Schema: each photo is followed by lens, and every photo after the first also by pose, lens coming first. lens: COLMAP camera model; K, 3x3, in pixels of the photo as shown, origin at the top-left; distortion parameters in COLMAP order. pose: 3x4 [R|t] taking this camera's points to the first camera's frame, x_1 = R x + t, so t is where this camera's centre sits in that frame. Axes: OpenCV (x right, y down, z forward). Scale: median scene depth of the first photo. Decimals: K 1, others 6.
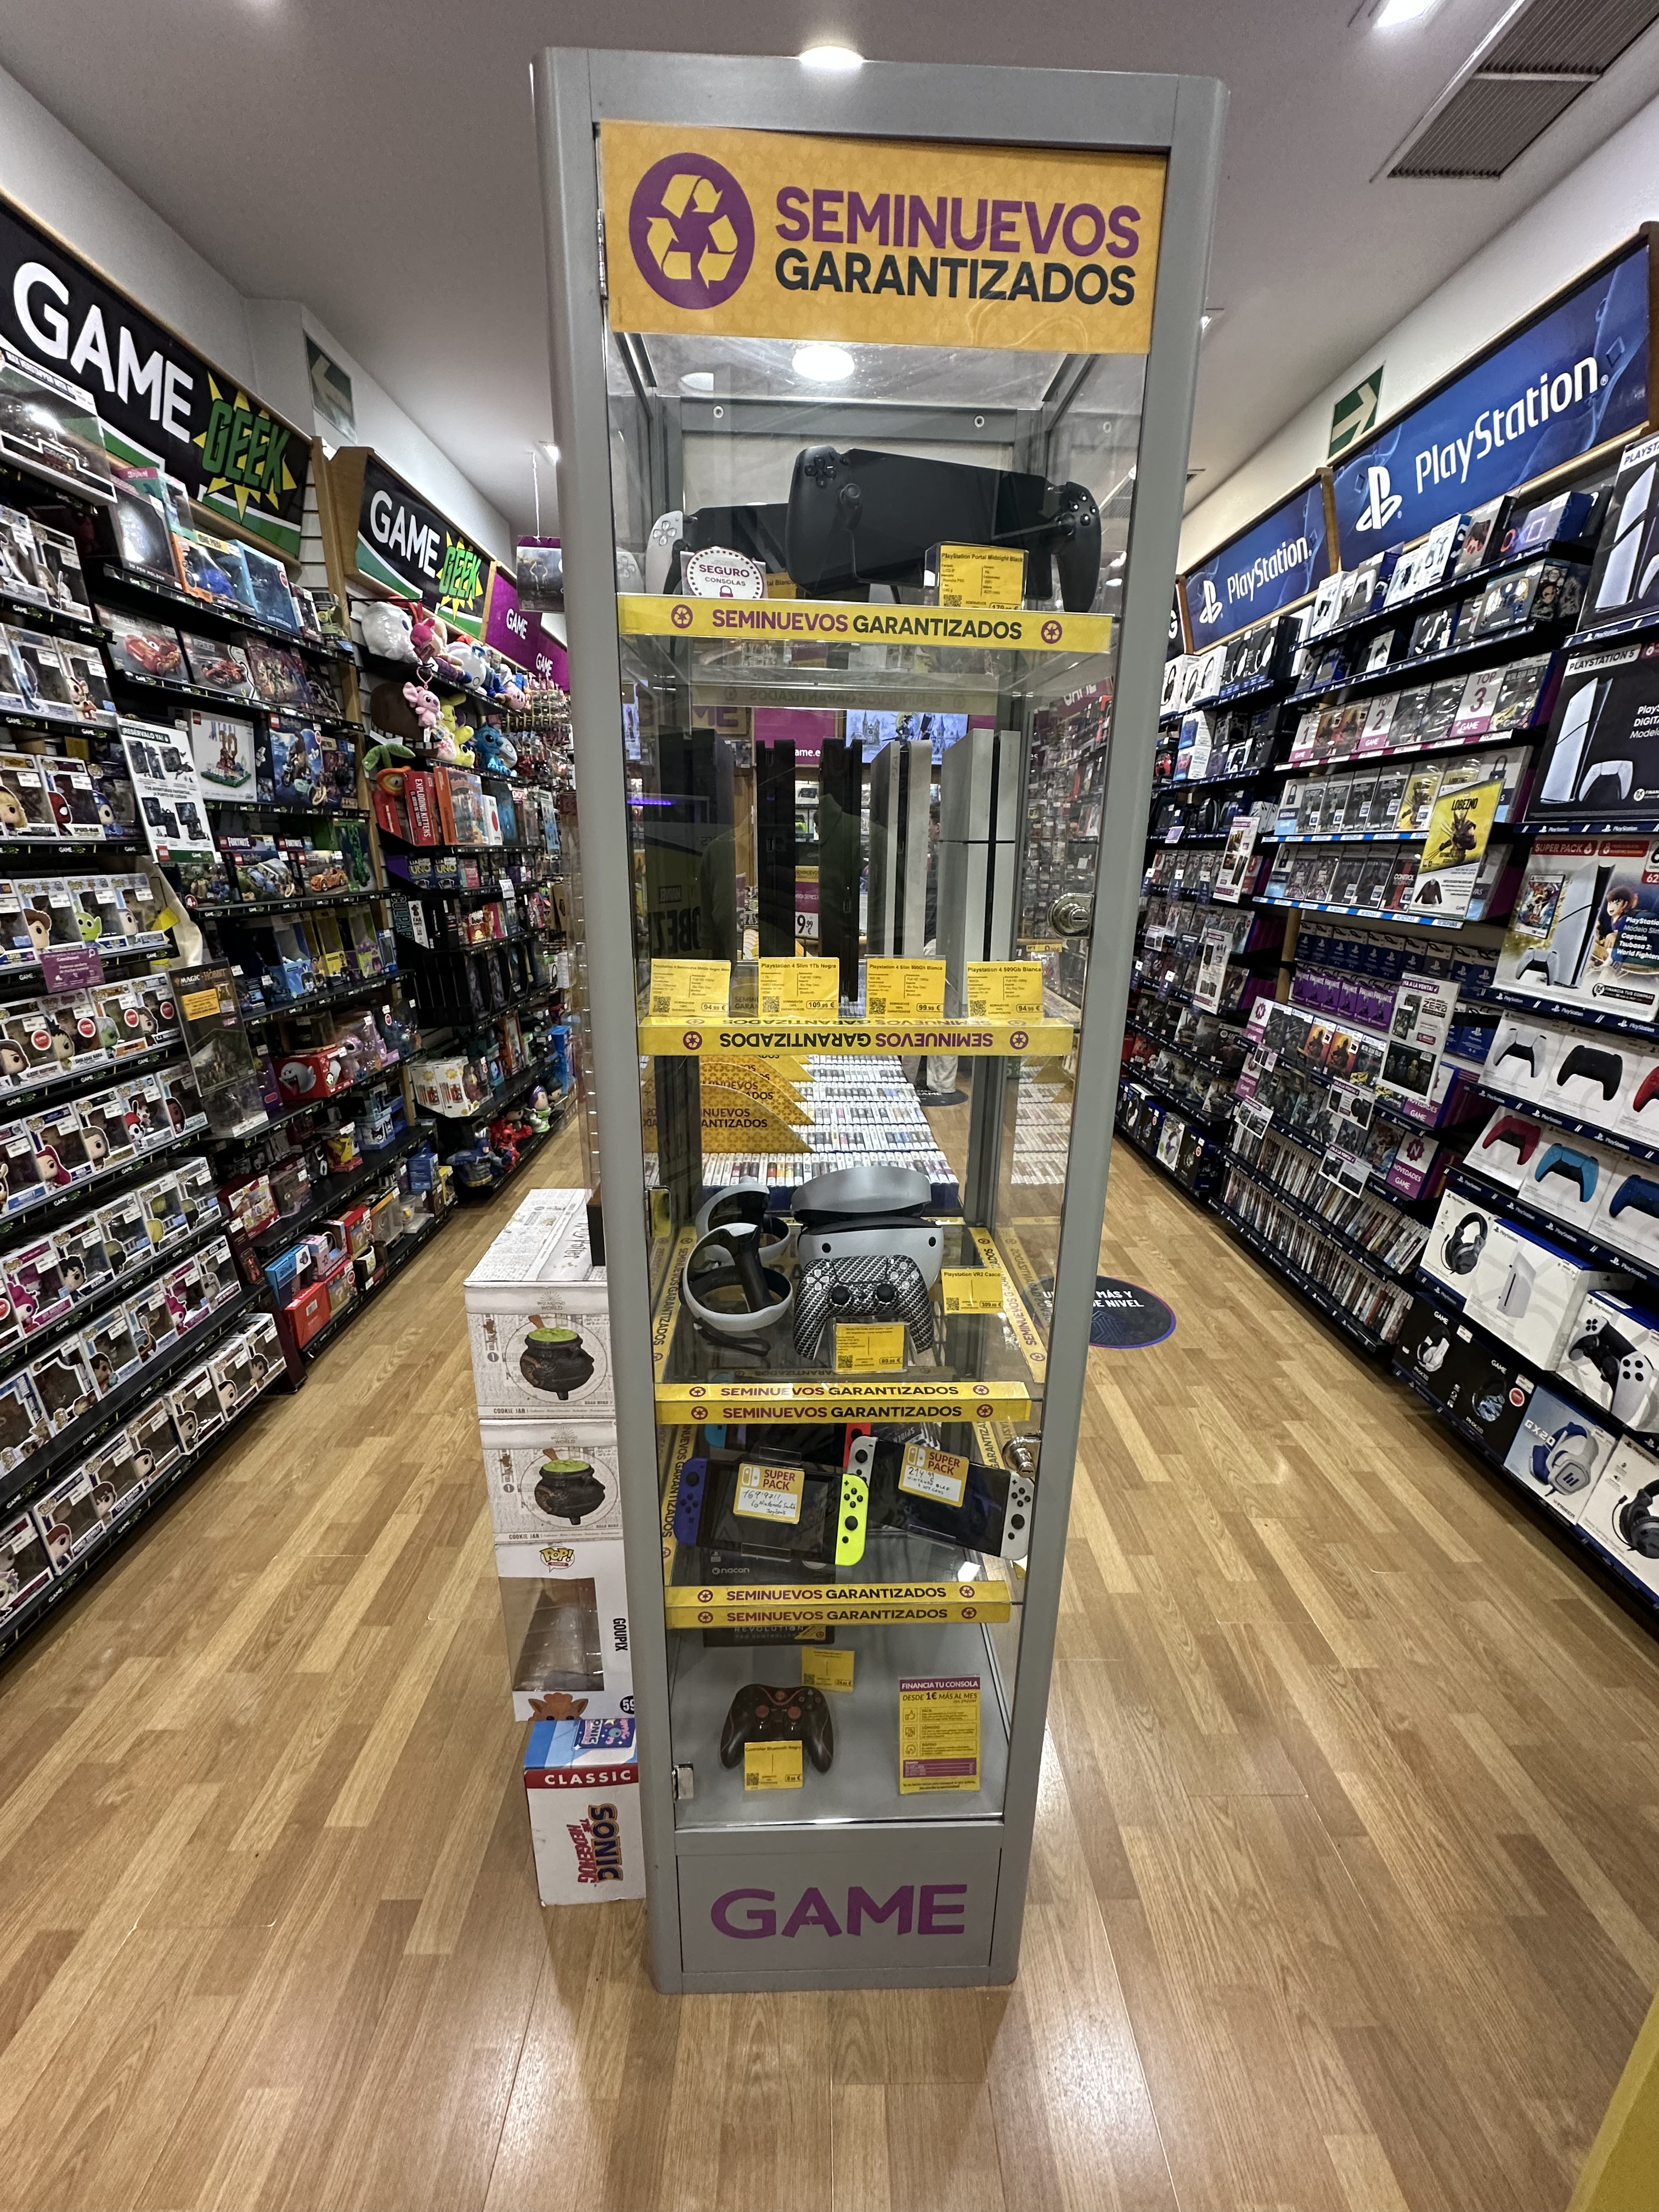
lens RADIAL K [[881.7, 0, 833.5], [0, 881.7, 1105.3], [0, 0, 1]] dist [-0.003903, 0.000984]
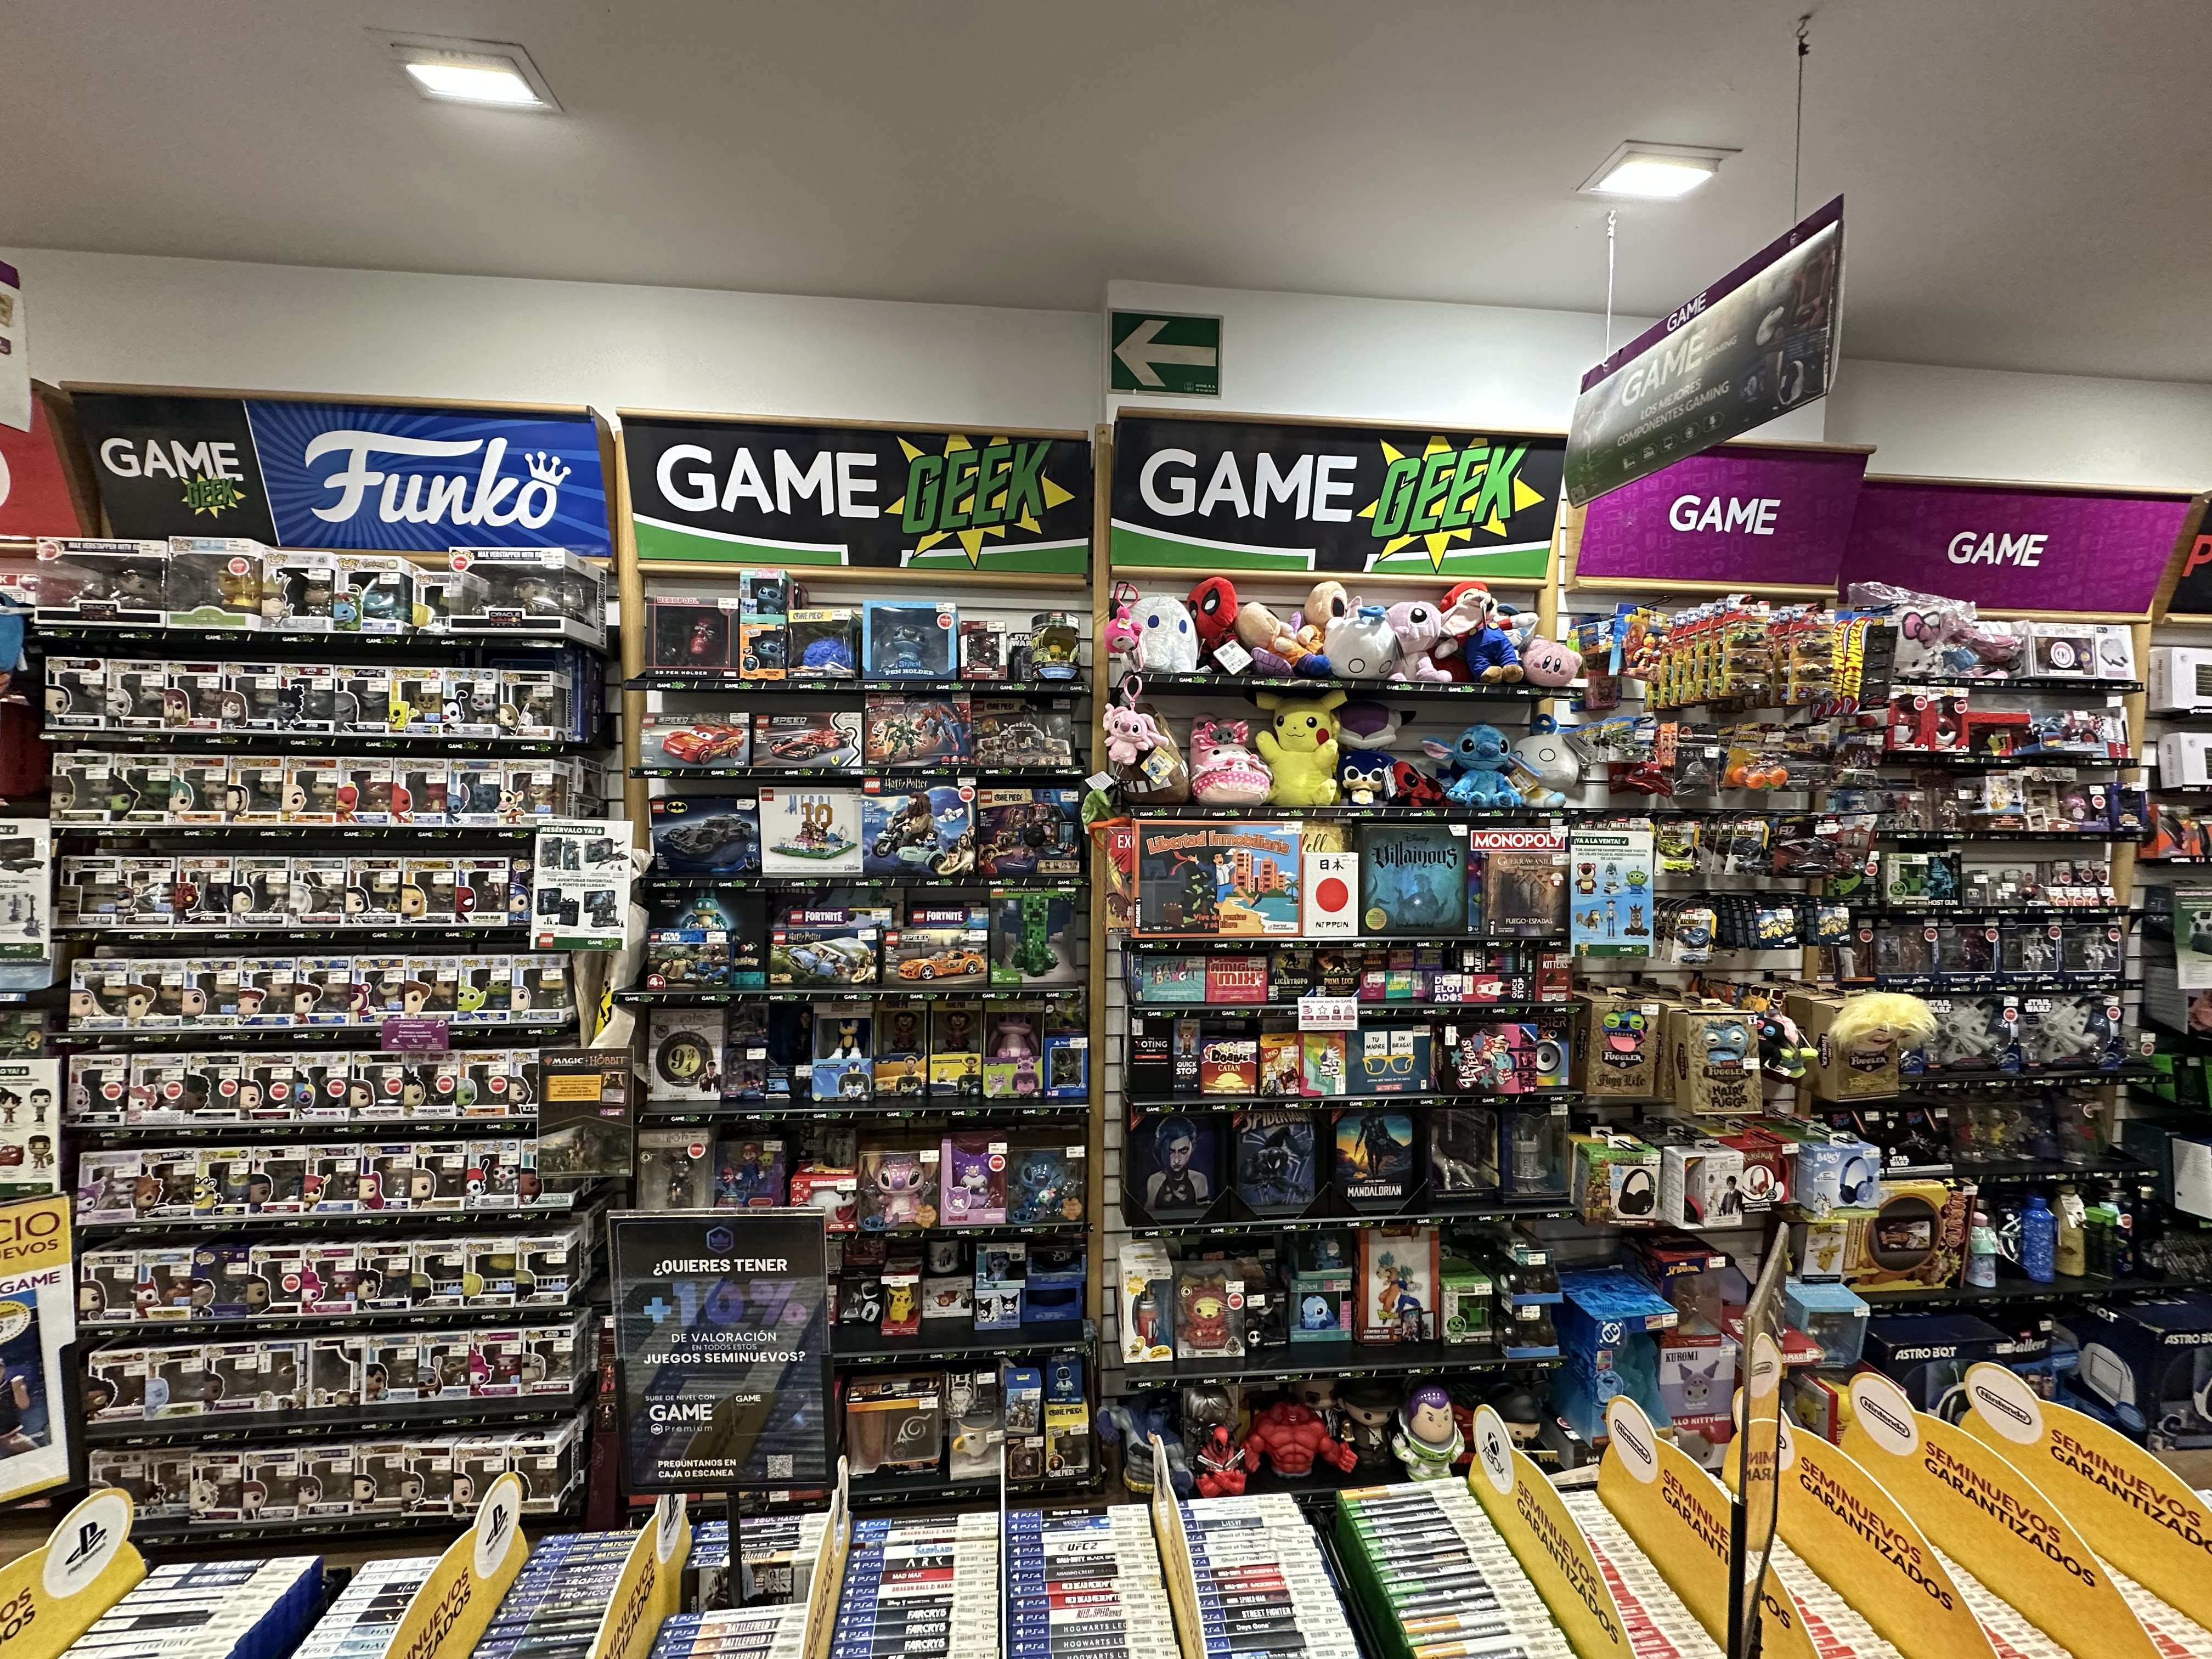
lens RADIAL K [[881.7, 0, 1105.3], [0, 881.7, 828.5], [0, 0, 1]] dist [-0.003903, 0.000984]
pose [[0.080341, 0.038128, -0.996038, 0.307239], [-0.290606, 0.956752, 0.013184, -0.616631], [0.953464, 0.288395, 0.087947, 1.500929]]
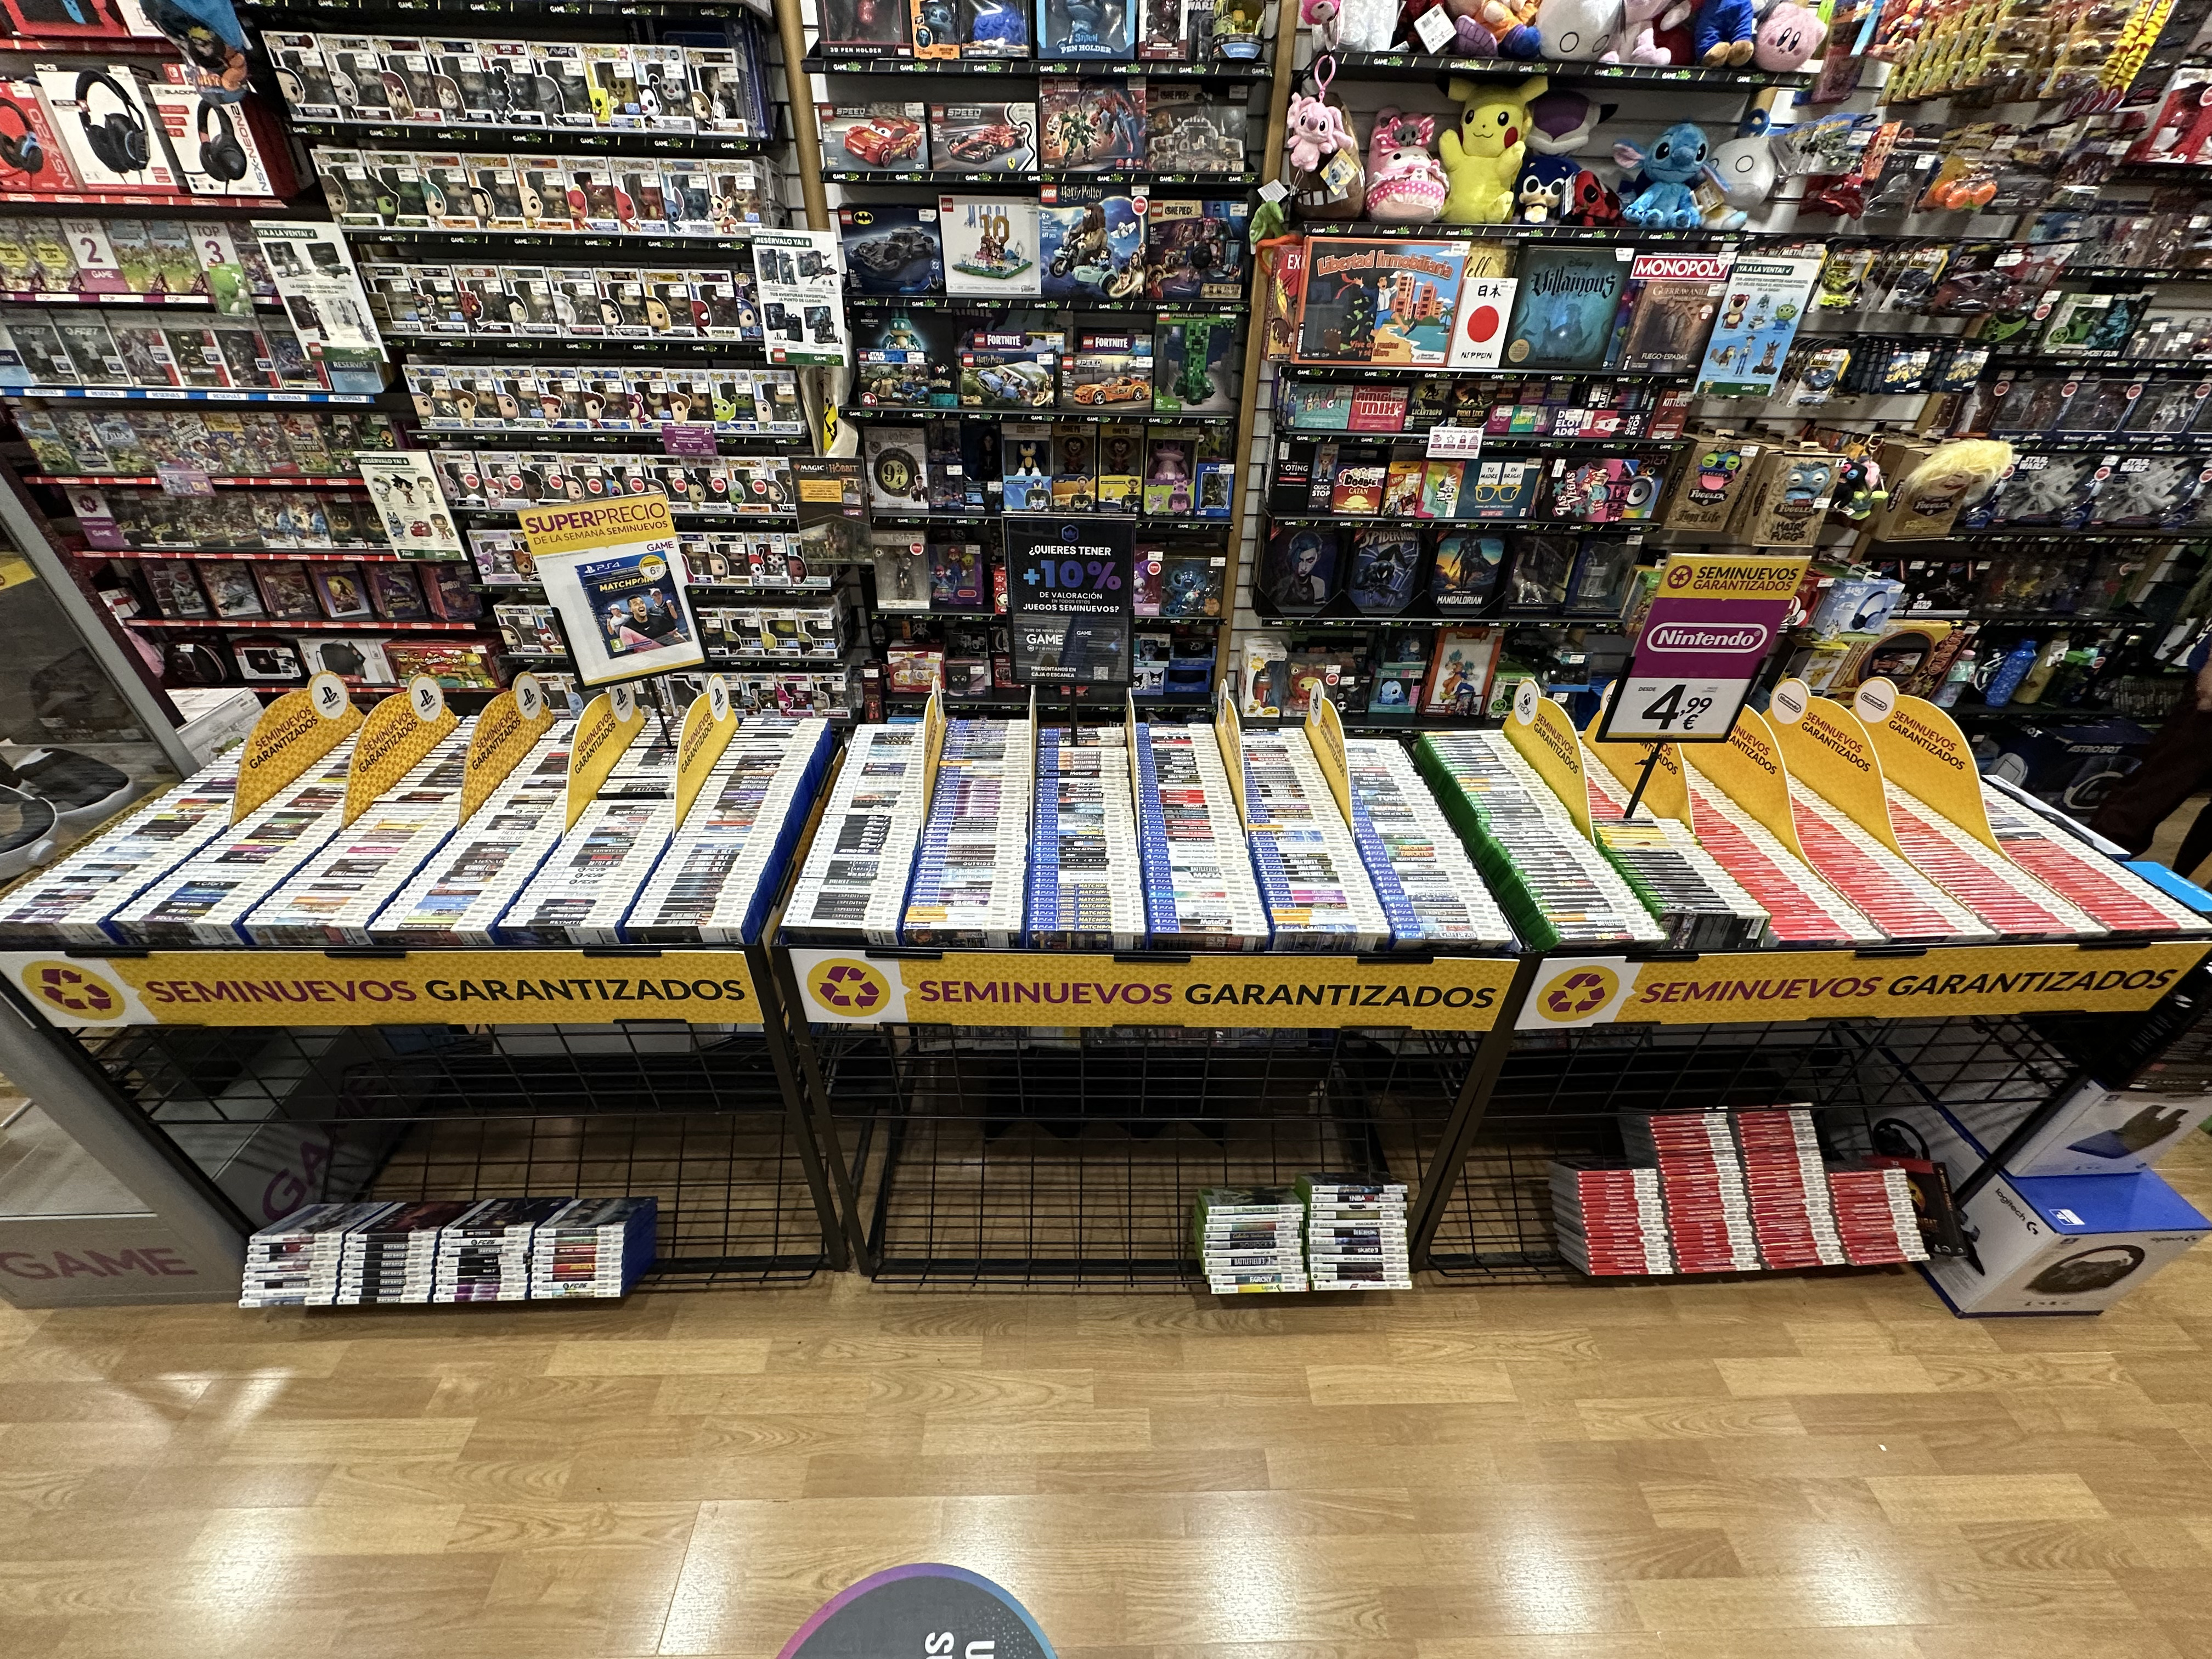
lens RADIAL K [[881.7, 0, 1105.3], [0, 881.7, 828.5], [0, 0, 1]] dist [-0.003903, 0.000984]
pose [[0.002214, 0.567512, -0.823362, 0.577467], [-0.301658, 0.785387, 0.540527, -0.561534], [0.953414, 0.247177, 0.172933, 1.377901]]
